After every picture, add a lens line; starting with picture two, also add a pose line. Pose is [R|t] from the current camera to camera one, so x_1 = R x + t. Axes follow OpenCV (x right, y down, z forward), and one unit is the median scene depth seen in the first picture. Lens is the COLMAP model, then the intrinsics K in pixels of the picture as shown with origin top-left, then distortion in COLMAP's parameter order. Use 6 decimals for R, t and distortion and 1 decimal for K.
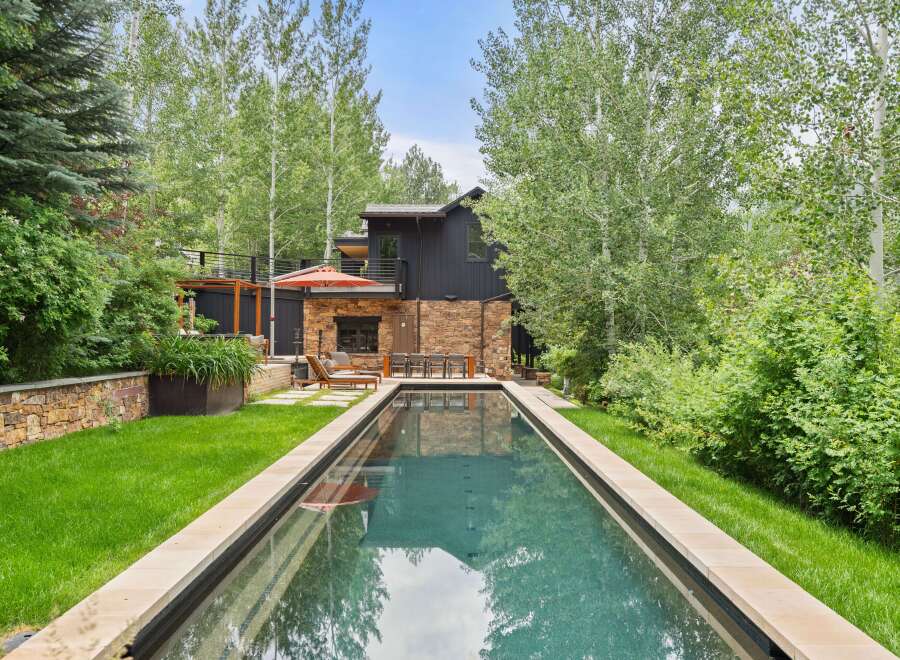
lens RADIAL K [[680.1, 0, 449.8], [0, 680.1, 330.1], [0, 0, 1]] dist [0.027960, -0.015695]
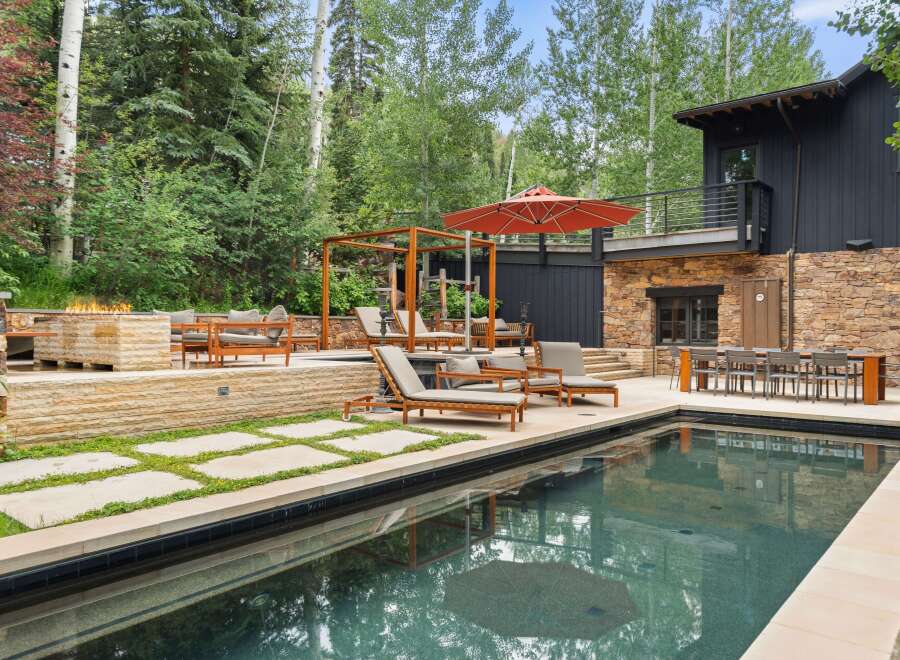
lens RADIAL K [[680.1, 0, 450.0], [0, 680.1, 333.4], [0, 0, 1]] dist [0.027960, -0.015695]
pose [[0.787015, 0.002435, -0.616930, 0.080872], [0.006596, 0.999902, 0.012361, 0.013415], [0.616899, -0.013798, 0.786921, 0.379569]]
